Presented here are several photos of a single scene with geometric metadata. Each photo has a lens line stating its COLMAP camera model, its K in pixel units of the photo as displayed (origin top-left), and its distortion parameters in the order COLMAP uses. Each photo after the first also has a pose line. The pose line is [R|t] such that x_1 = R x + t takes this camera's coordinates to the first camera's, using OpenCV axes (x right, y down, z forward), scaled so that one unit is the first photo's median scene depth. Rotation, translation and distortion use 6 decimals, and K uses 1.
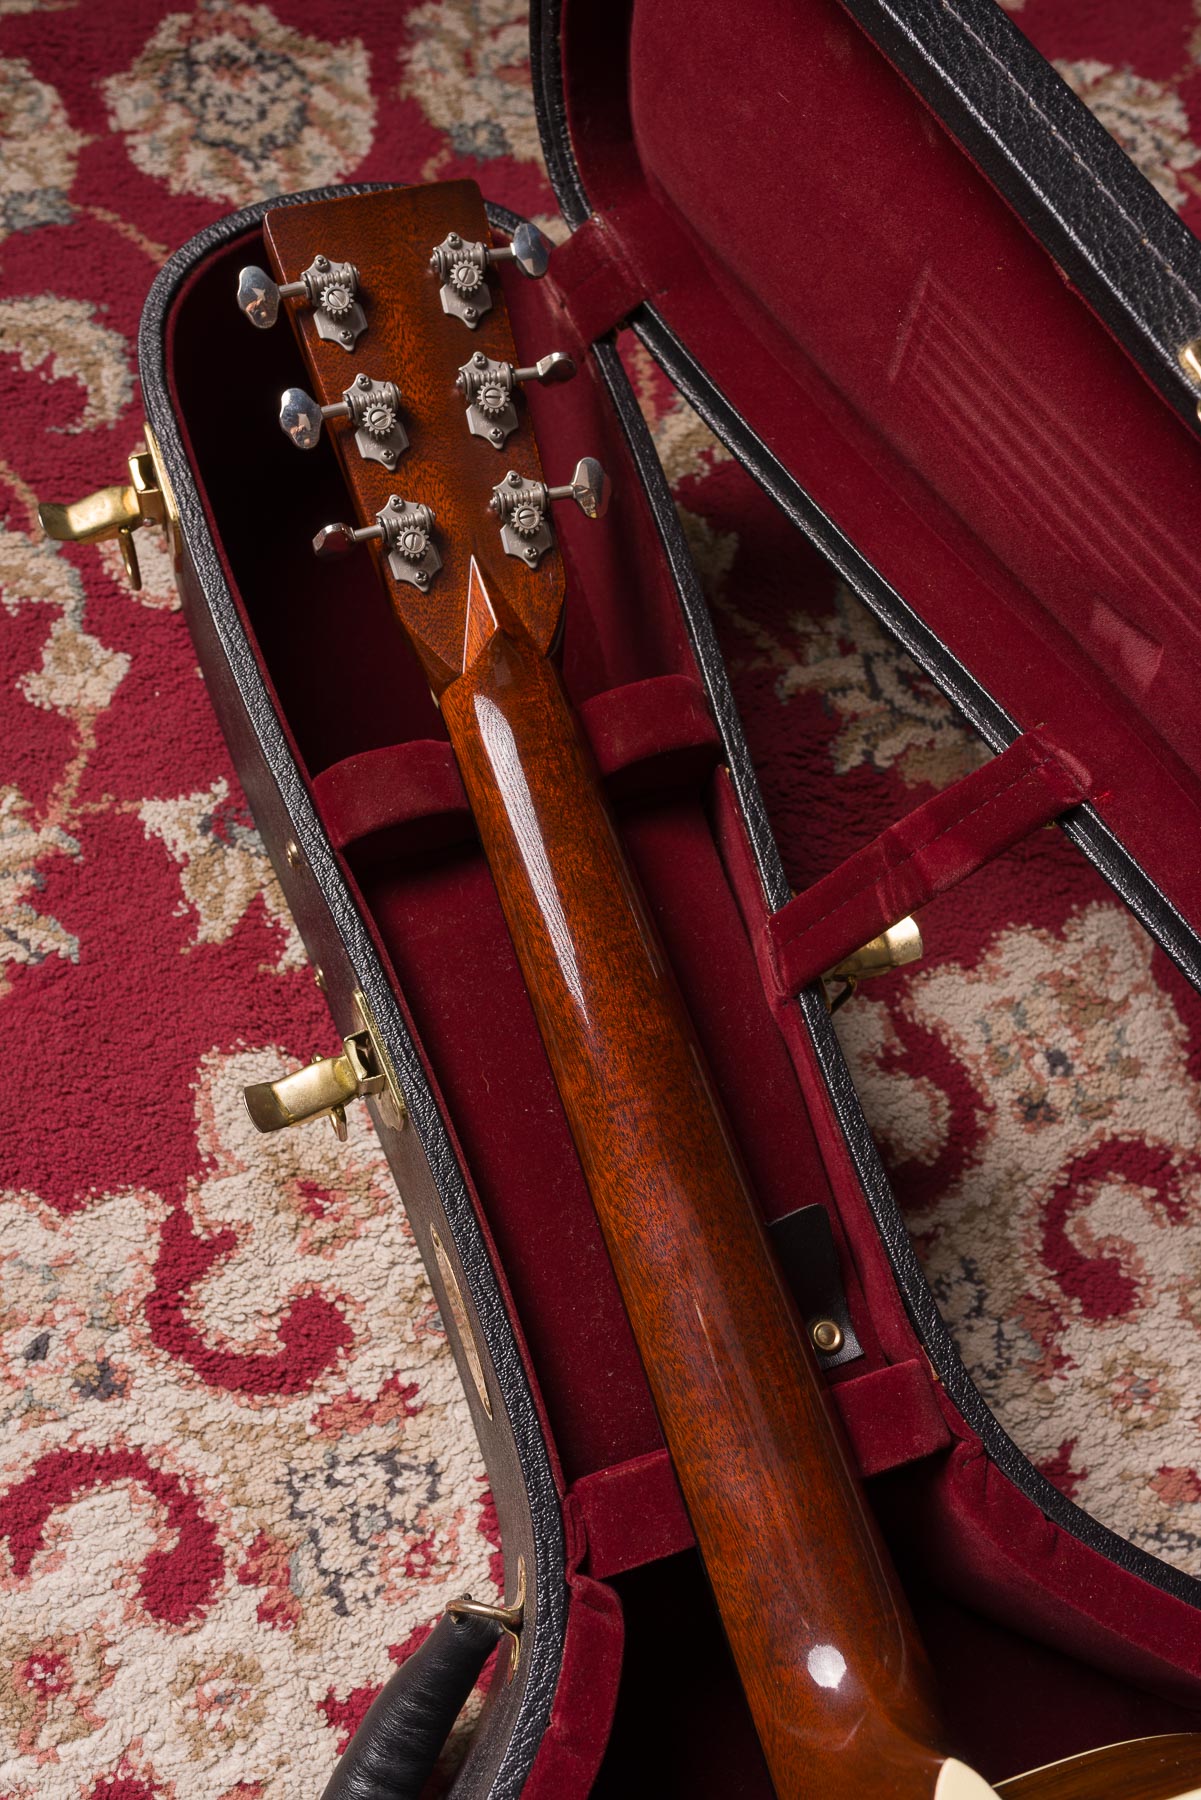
lens RADIAL K [[1754.2, 0, 600.8], [0, 1754.2, 902.5], [0, 0, 1]] dist [0.002014, -0.003738]
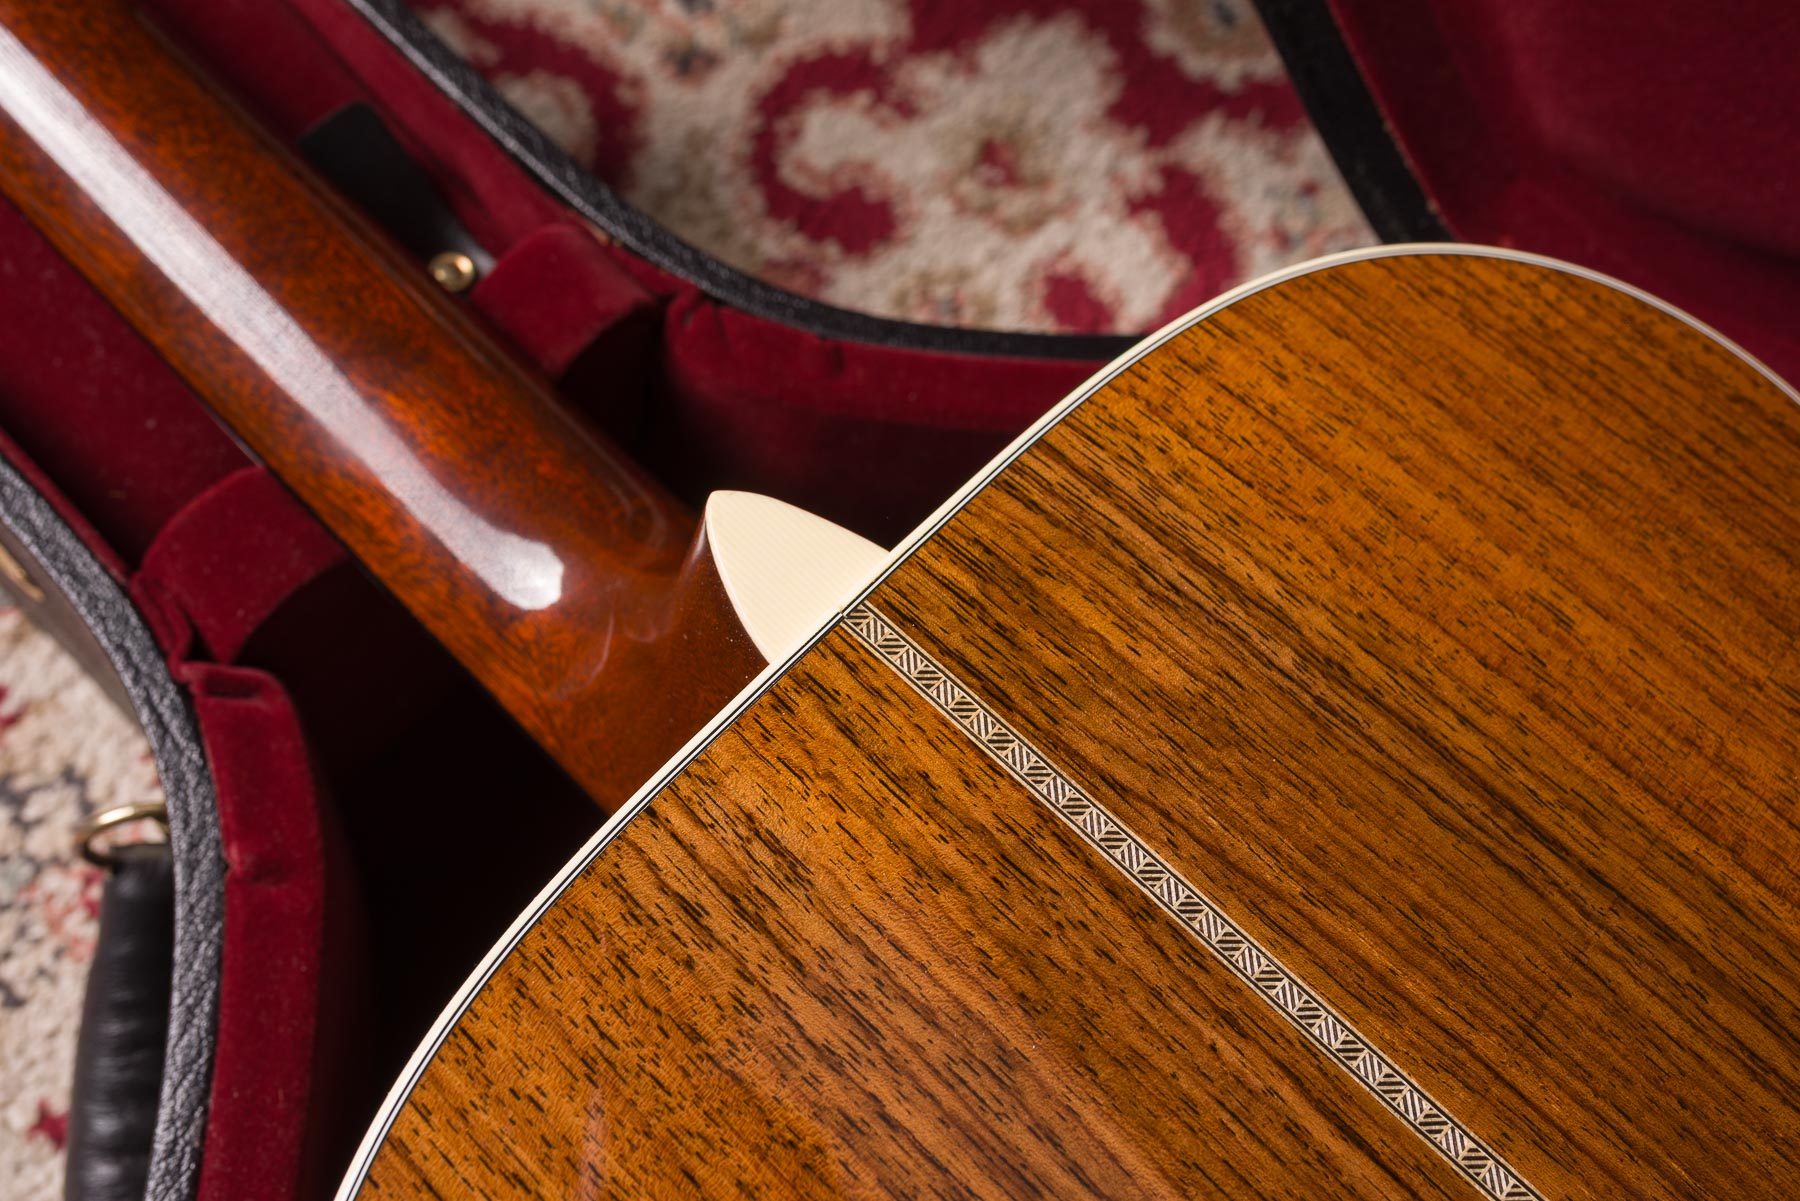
lens RADIAL K [[1832.5, 0, 901.2], [0, 1832.5, 598.0], [0, 0, 1]] dist [0.005879, -0.000538]
pose [[0.878925, -0.430135, 0.206096, 0.065850], [0.419533, 0.902760, 0.094956, 0.302049], [-0.226898, 0.003005, 0.973914, 0.208651]]
